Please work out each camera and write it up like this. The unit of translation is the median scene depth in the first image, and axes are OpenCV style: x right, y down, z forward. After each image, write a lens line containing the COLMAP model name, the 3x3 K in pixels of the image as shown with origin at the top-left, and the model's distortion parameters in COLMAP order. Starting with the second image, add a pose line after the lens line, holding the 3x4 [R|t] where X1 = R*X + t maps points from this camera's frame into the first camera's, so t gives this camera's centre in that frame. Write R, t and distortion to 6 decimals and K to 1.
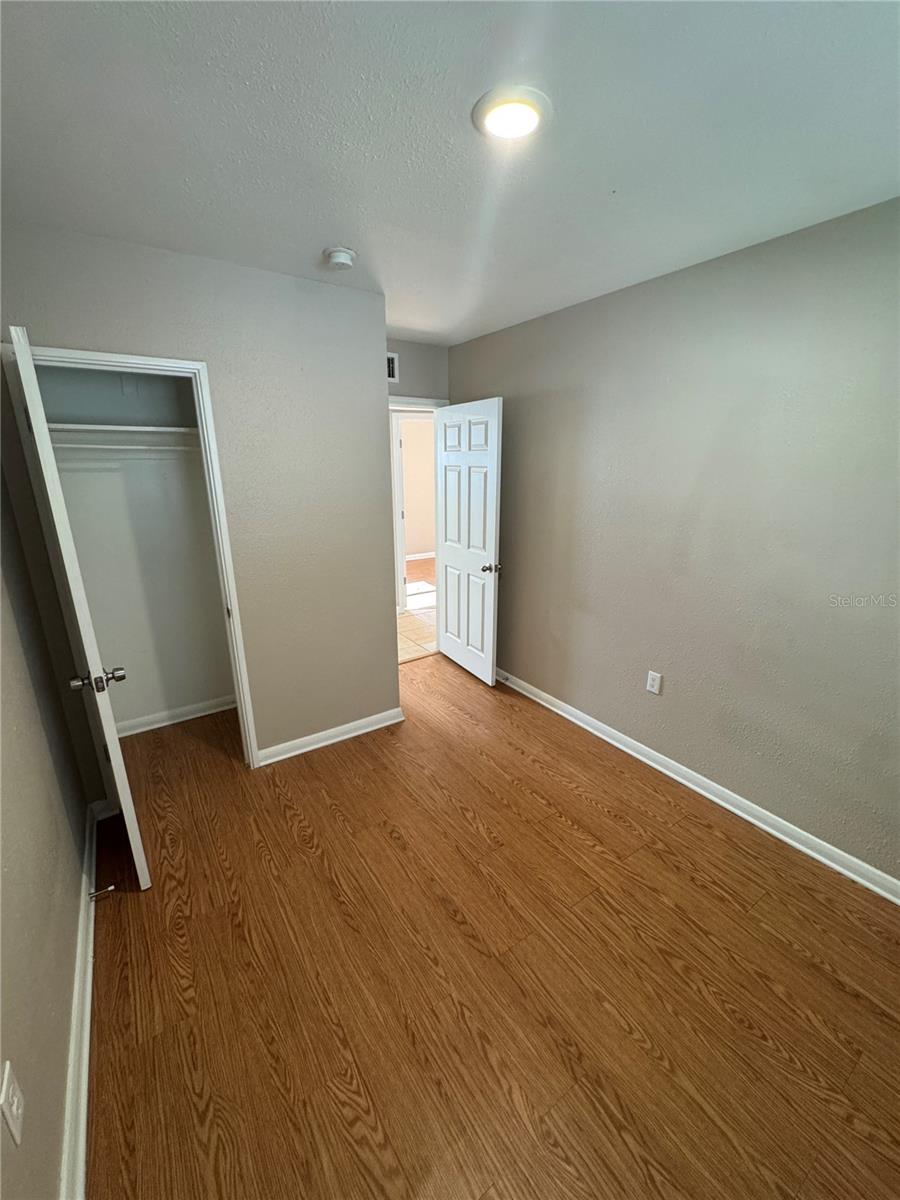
lens RADIAL K [[482.4, 0, 451.5], [0, 482.4, 600.5], [0, 0, 1]] dist [-0.001649, 0.000335]
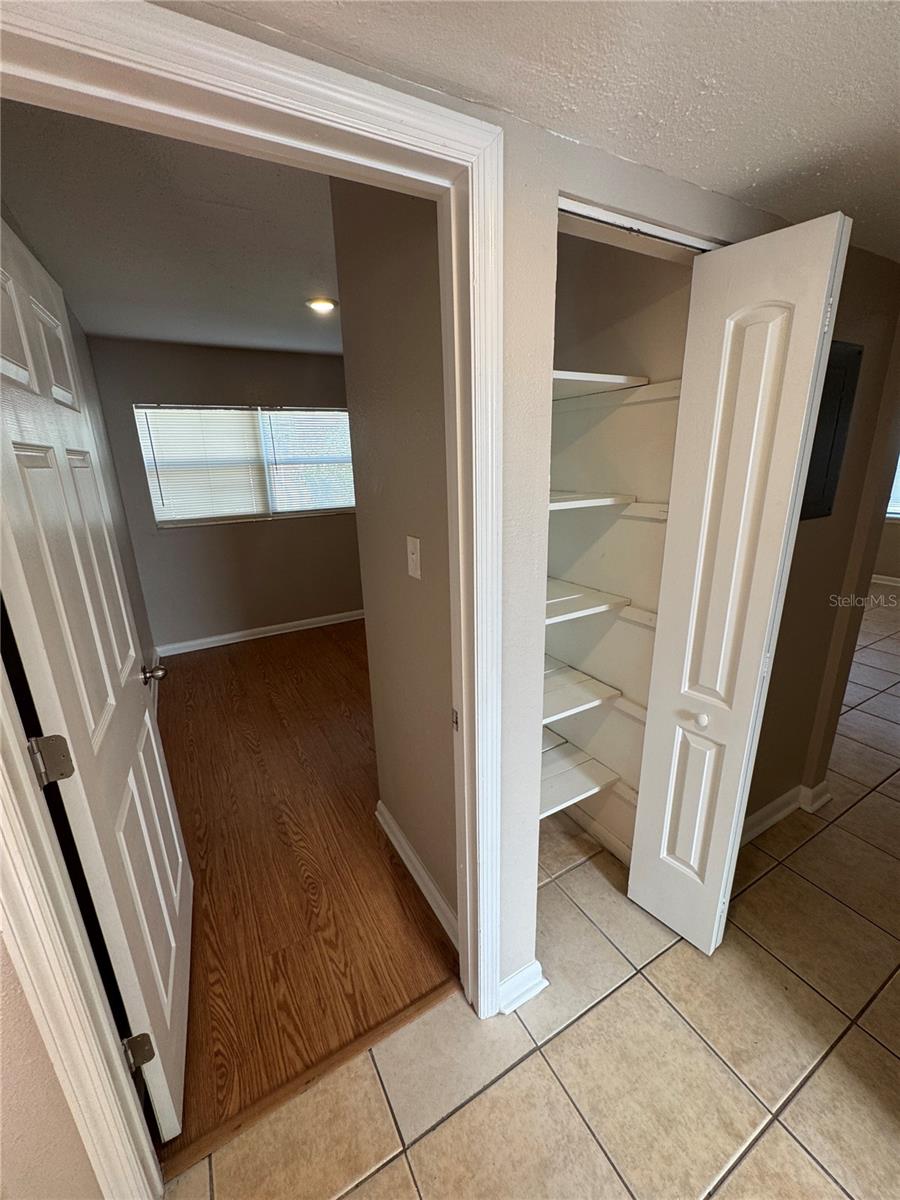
lens RADIAL K [[482.4, 0, 451.5], [0, 482.4, 600.5], [0, 0, 1]] dist [-0.001649, 0.000335]
pose [[-0.996284, 0.006105, 0.085912, -0.439154], [0.051837, 0.839100, 0.541501, -0.626996], [-0.068783, 0.543943, -0.836299, 2.296039]]
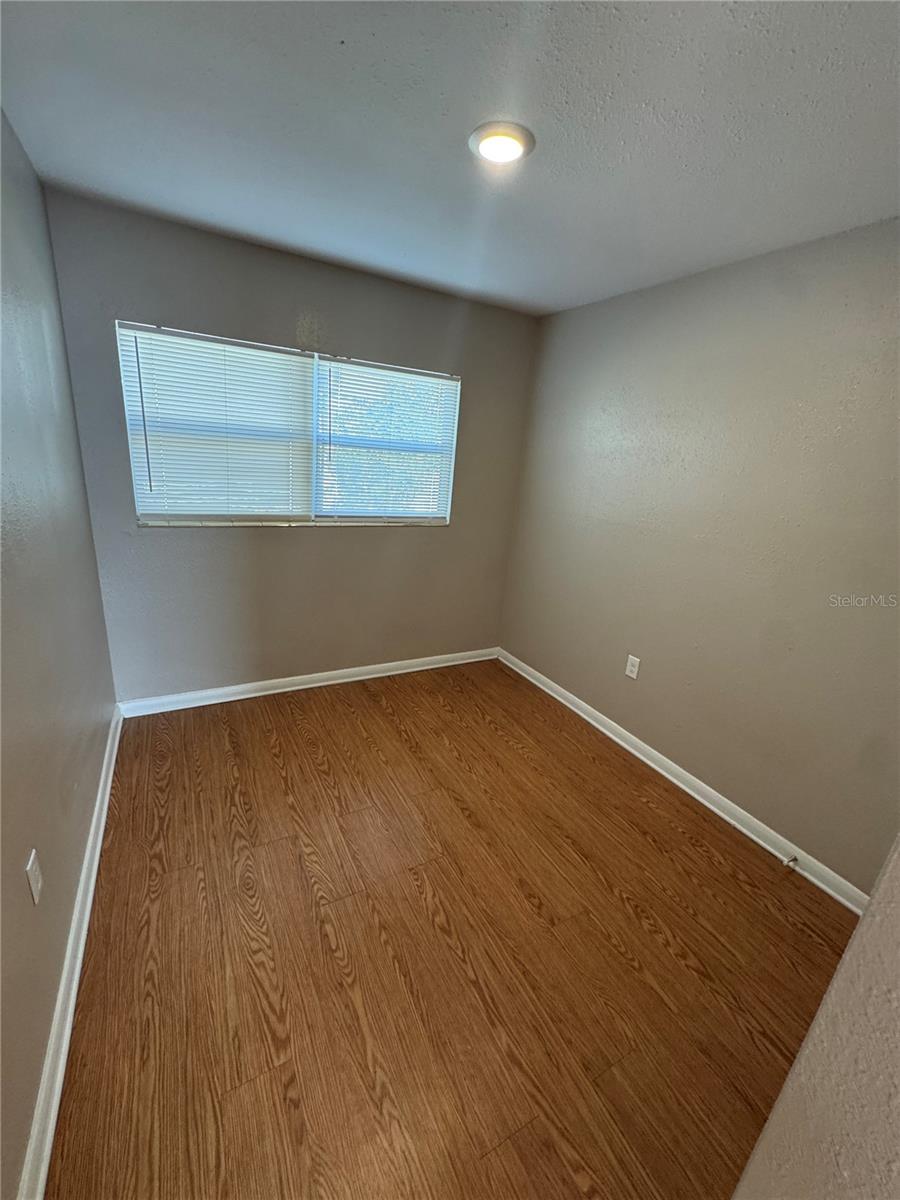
lens RADIAL K [[482.4, 0, 451.5], [0, 482.4, 600.5], [0, 0, 1]] dist [-0.001649, 0.000335]
pose [[-0.991811, -0.107411, 0.069087, 0.025428], [-0.050814, 0.828200, 0.558124, -0.440036], [-0.117166, 0.550043, -0.826876, 1.597839]]
